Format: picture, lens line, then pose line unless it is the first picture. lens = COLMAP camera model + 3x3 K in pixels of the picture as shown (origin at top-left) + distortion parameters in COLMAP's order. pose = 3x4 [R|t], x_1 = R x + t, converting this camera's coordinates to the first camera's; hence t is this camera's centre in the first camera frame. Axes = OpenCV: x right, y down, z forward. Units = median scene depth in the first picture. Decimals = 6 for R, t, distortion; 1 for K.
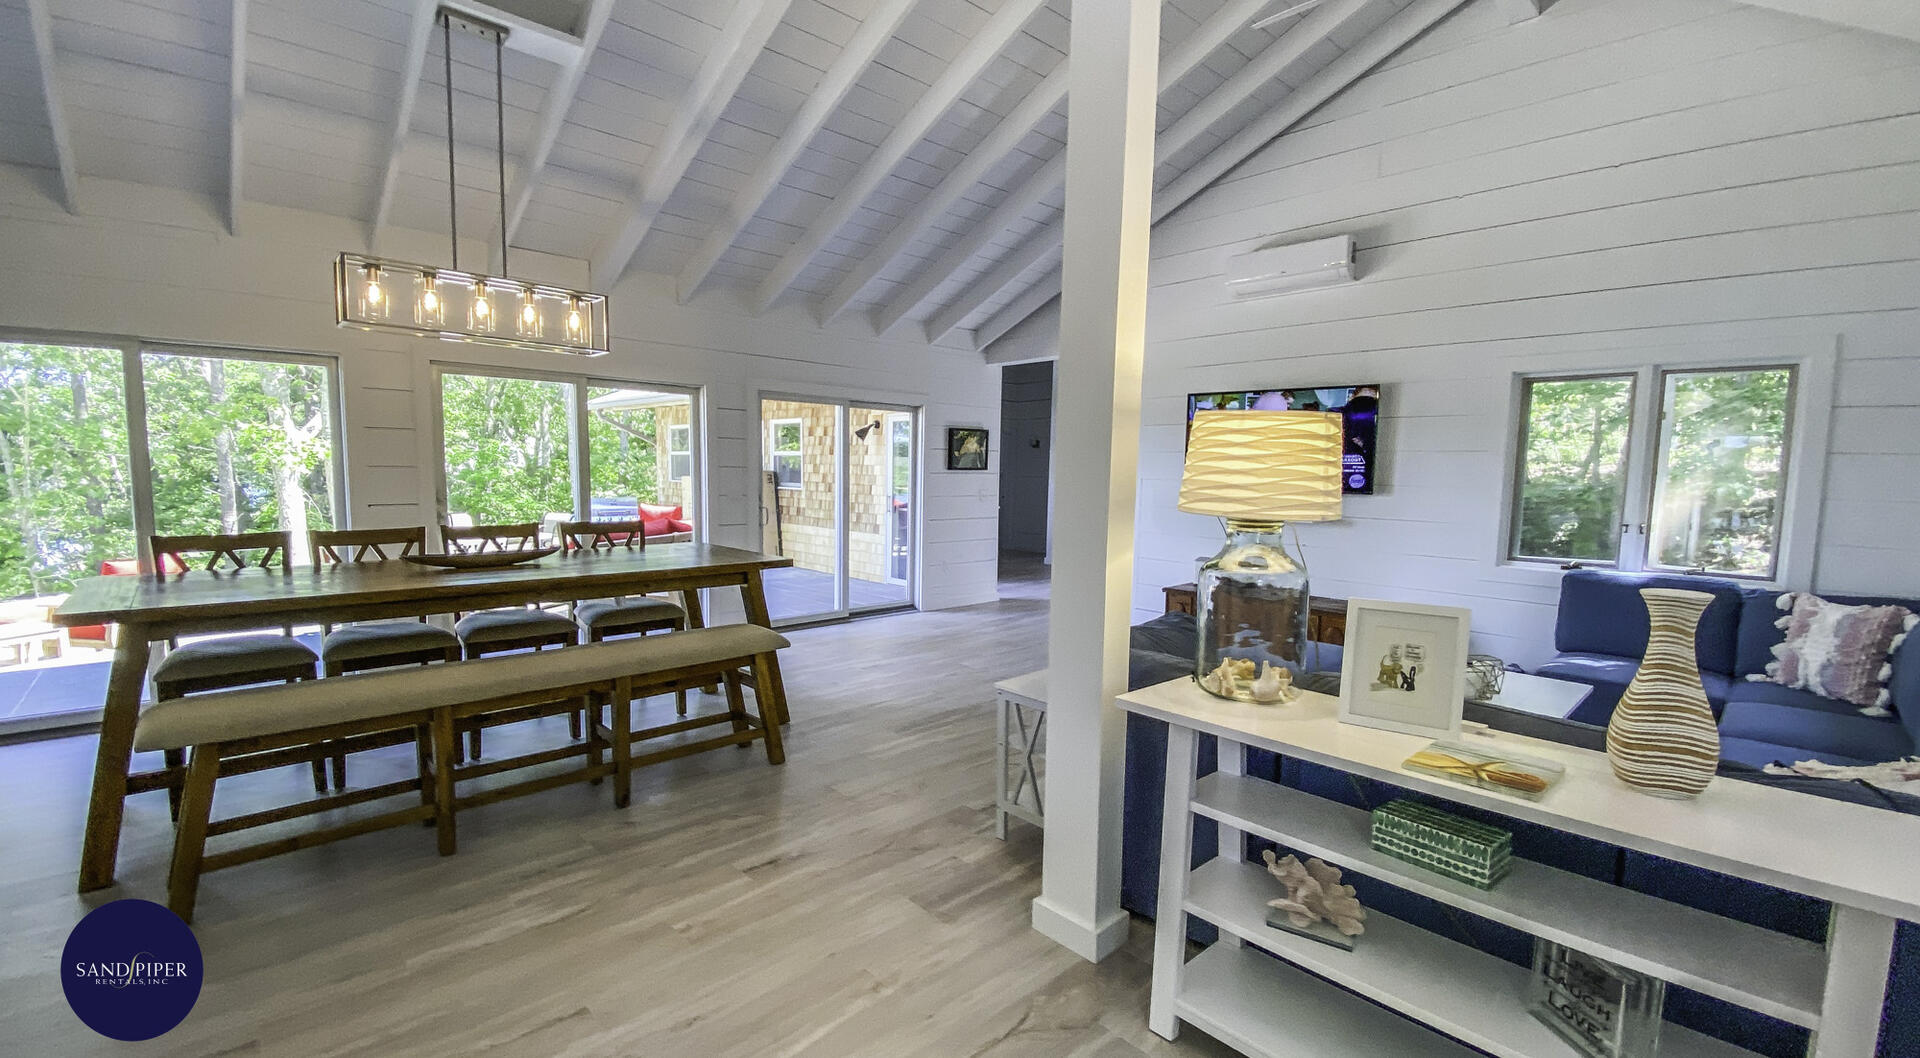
lens RADIAL K [[769.3, 0, 896.3], [0, 769.3, 536.3], [0, 0, 1]] dist [0.000256, -0.011255]
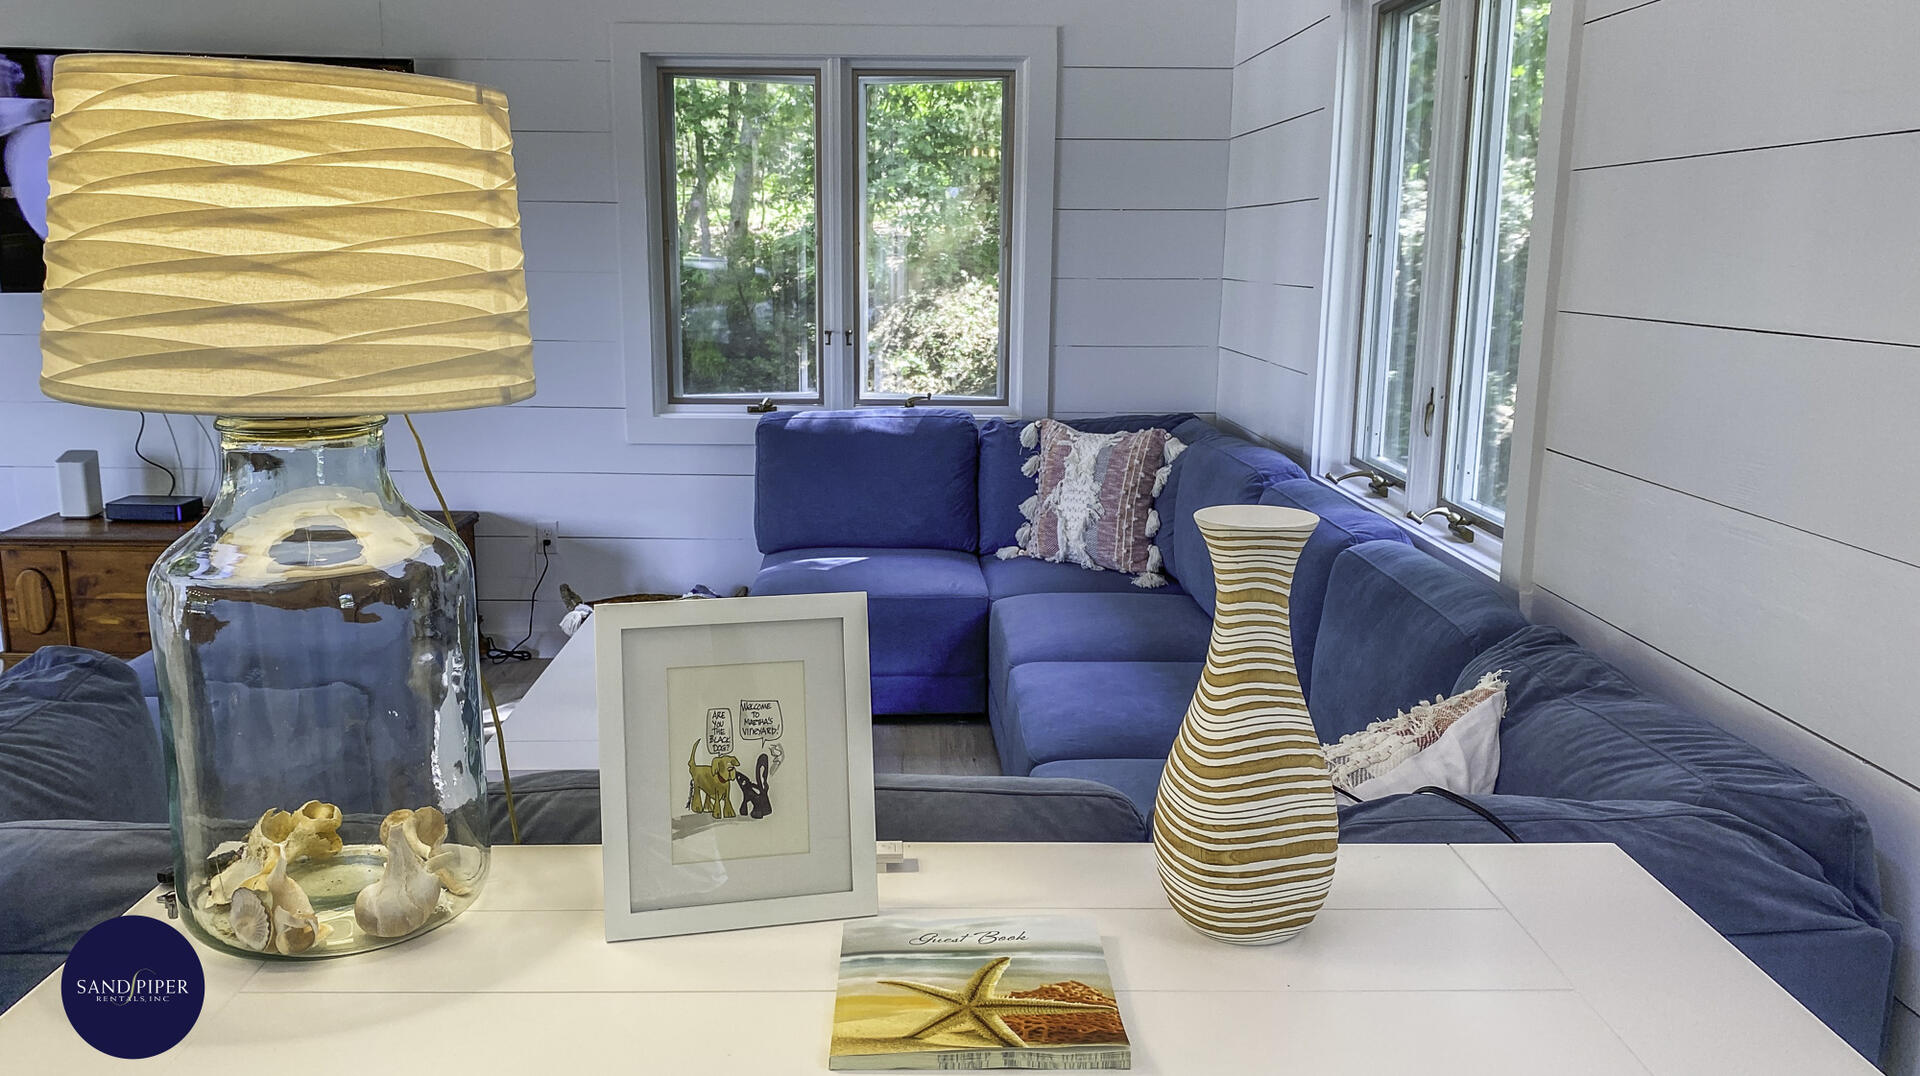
lens RADIAL K [[1537.2, 0, 960.0], [0, 1537.2, 538.0], [0, 0, 1]] dist [0.101880, -0.215204]
pose [[0.614496, -0.156556, 0.773230, 0.072677], [0.074288, 0.987240, 0.140850, -0.024854], [-0.785415, -0.029110, 0.618285, 0.228738]]
